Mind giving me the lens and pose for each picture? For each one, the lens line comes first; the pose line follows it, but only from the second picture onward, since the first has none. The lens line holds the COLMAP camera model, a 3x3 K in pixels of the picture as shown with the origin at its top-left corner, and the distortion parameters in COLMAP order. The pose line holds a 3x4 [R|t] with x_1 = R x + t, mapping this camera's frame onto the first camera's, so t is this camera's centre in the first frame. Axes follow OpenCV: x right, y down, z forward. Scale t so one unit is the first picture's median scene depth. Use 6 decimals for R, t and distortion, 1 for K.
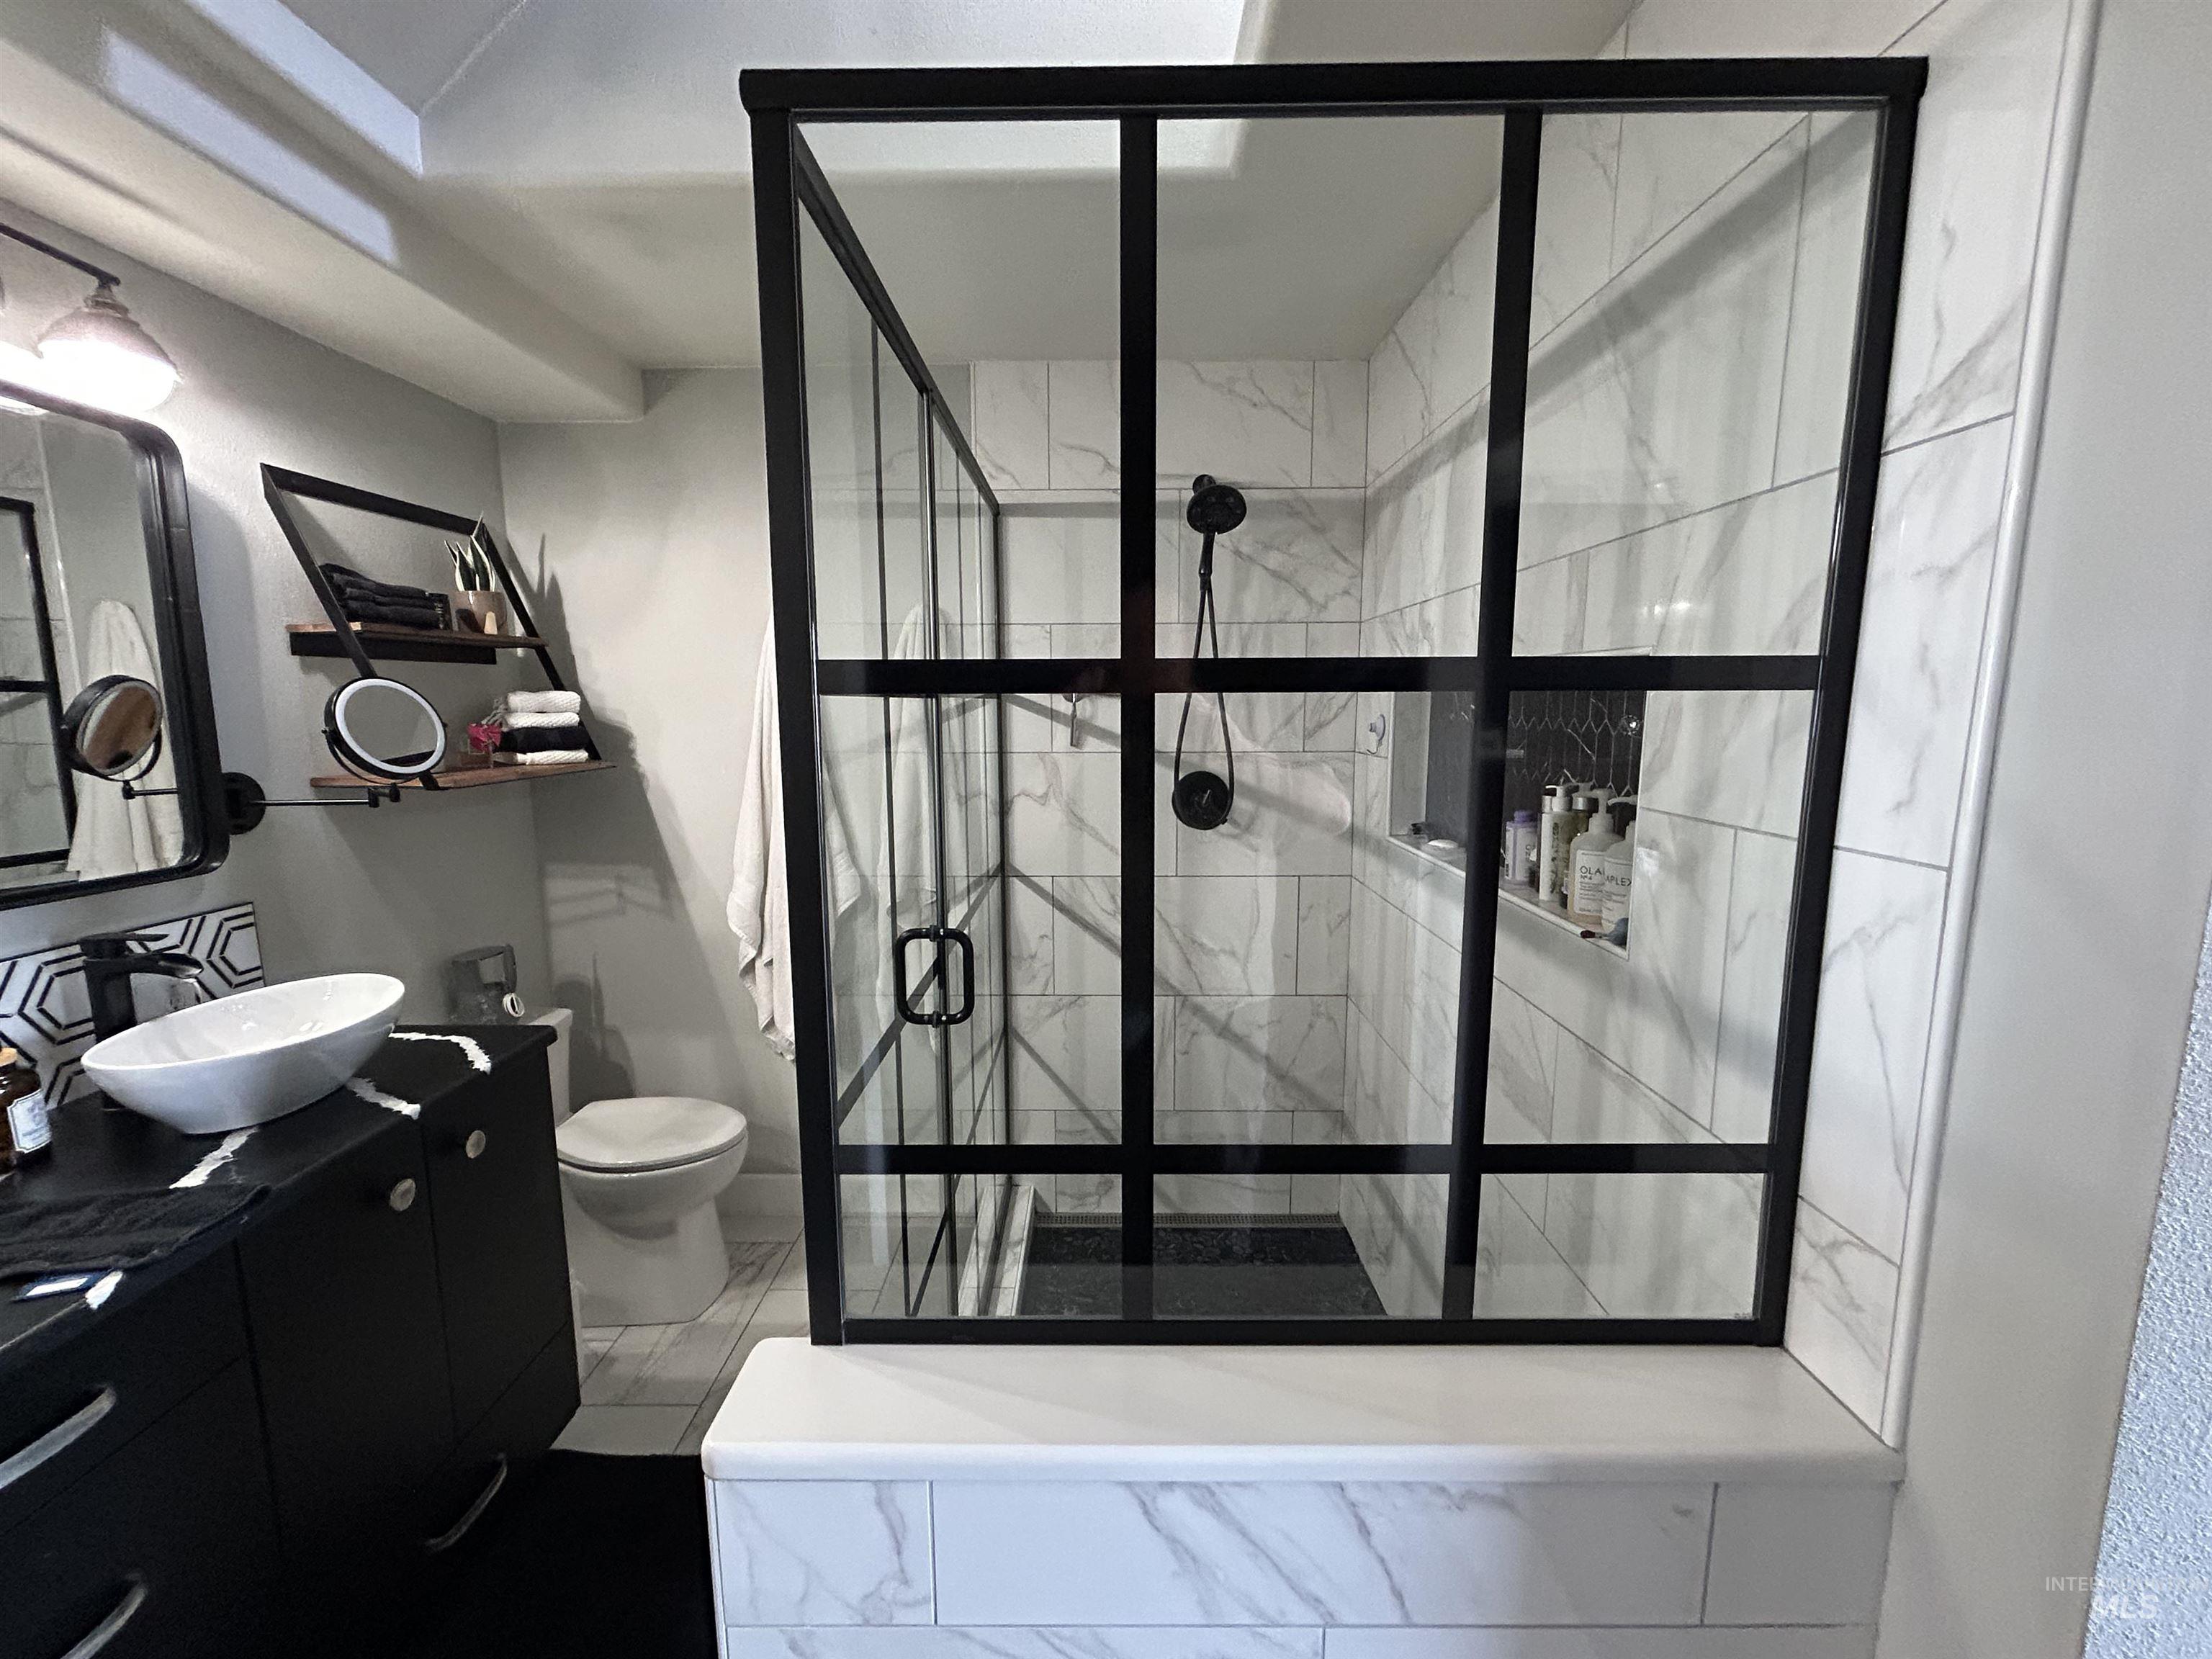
lens RADIAL K [[905.8, 0, 1102.3], [0, 905.8, 830.6], [0, 0, 1]] dist [-0.011564, 0.002342]
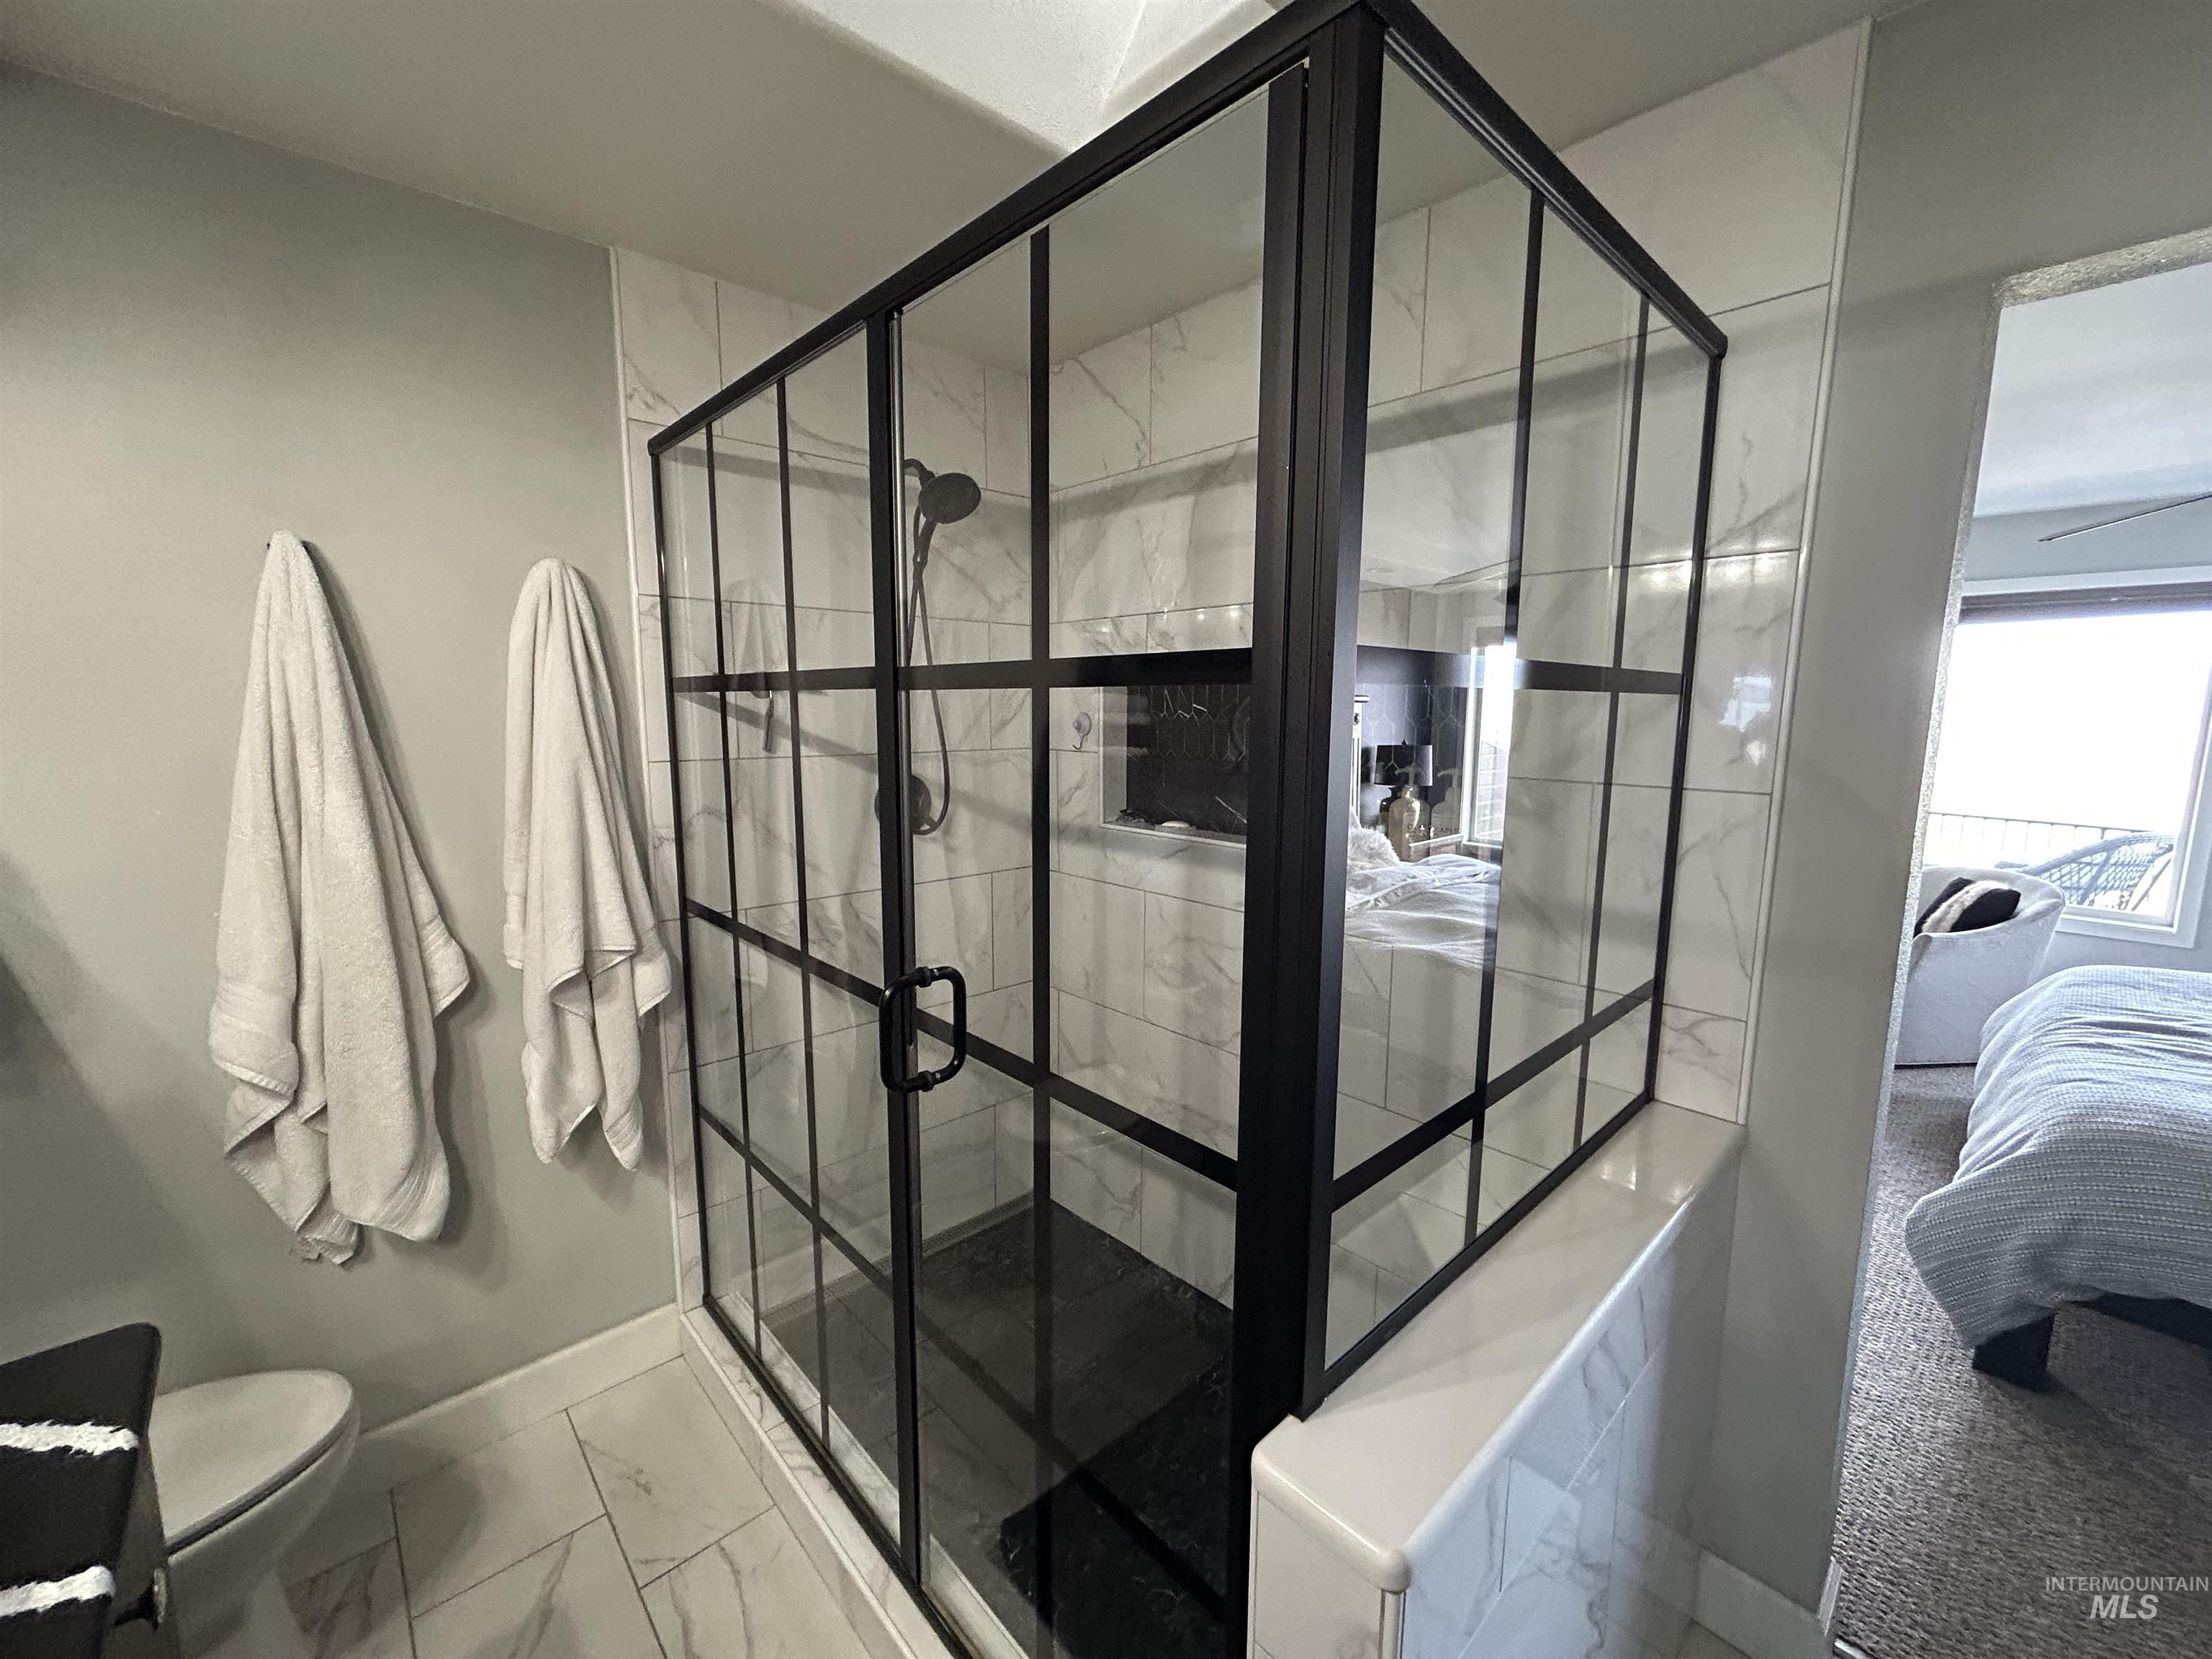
lens RADIAL K [[905.8, 0, 1110.4], [0, 905.8, 827.7], [0, 0, 1]] dist [-0.011564, 0.002342]
pose [[0.721272, -0.085932, 0.687301, -0.774169], [0.090121, 0.995482, 0.029887, -0.038246], [-0.686764, 0.040384, 0.725758, 0.359175]]
